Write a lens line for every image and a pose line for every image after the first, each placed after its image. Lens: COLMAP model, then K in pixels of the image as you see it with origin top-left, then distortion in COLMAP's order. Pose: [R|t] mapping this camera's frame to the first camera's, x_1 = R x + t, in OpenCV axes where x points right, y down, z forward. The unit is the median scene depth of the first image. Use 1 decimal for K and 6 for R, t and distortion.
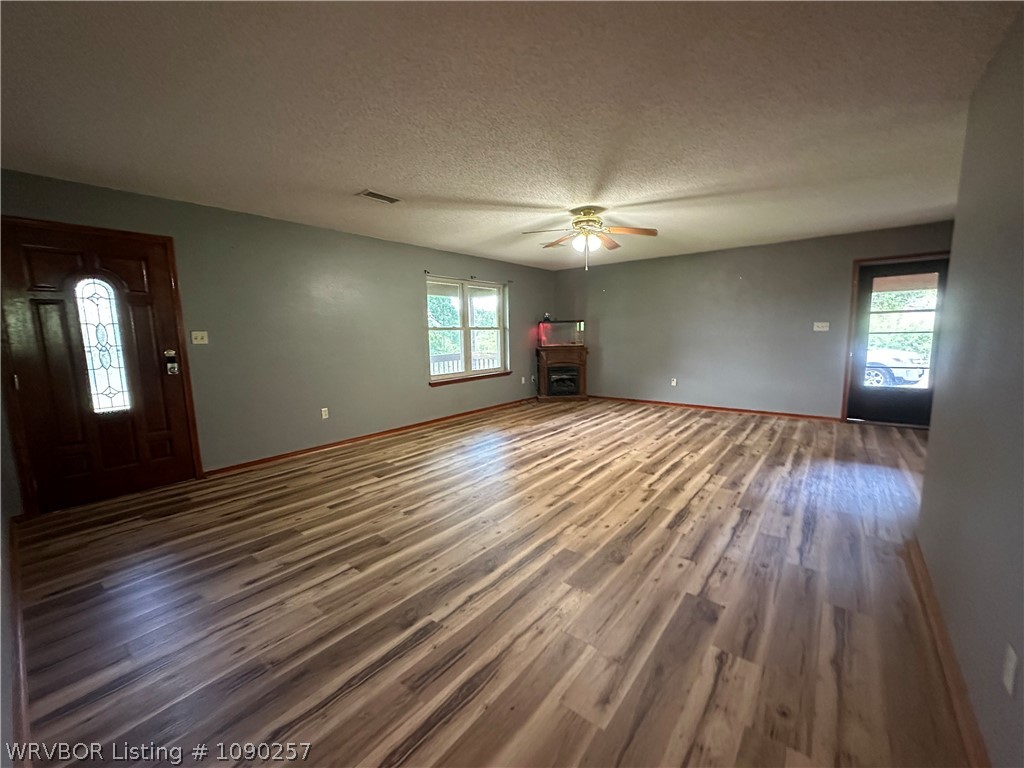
lens RADIAL K [[405.2, 0, 512.8], [0, 405.2, 381.2], [0, 0, 1]] dist [-0.009139, 0.000076]
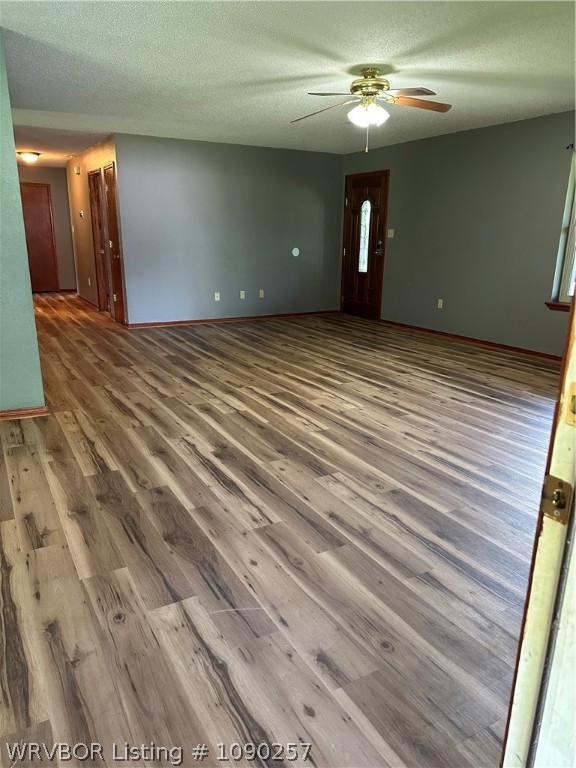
lens RADIAL K [[536.2, 0, 286.7], [0, 536.2, 387.8], [0, 0, 1]] dist [0.080443, -0.109832]
pose [[-0.361159, 0.269444, -0.892728, 1.417493], [-0.120942, 0.935725, 0.331349, -0.193200], [0.924628, 0.227638, -0.305358, 1.398134]]
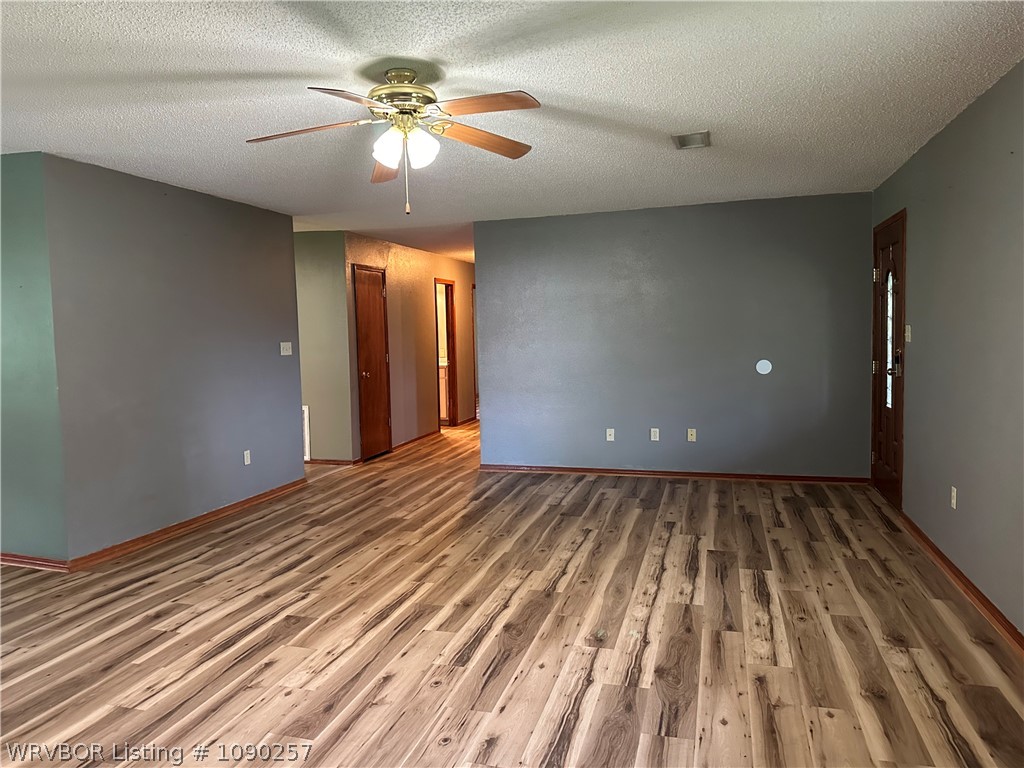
lens RADIAL K [[715.0, 0, 513.3], [0, 715.0, 378.2], [0, 0, 1]] dist [0.080443, -0.109832]
pose [[-0.921308, 0.063202, -0.383662, 0.419138], [-0.009907, 0.982566, 0.185652, -0.266885], [0.388707, 0.174844, -0.904619, 1.934364]]
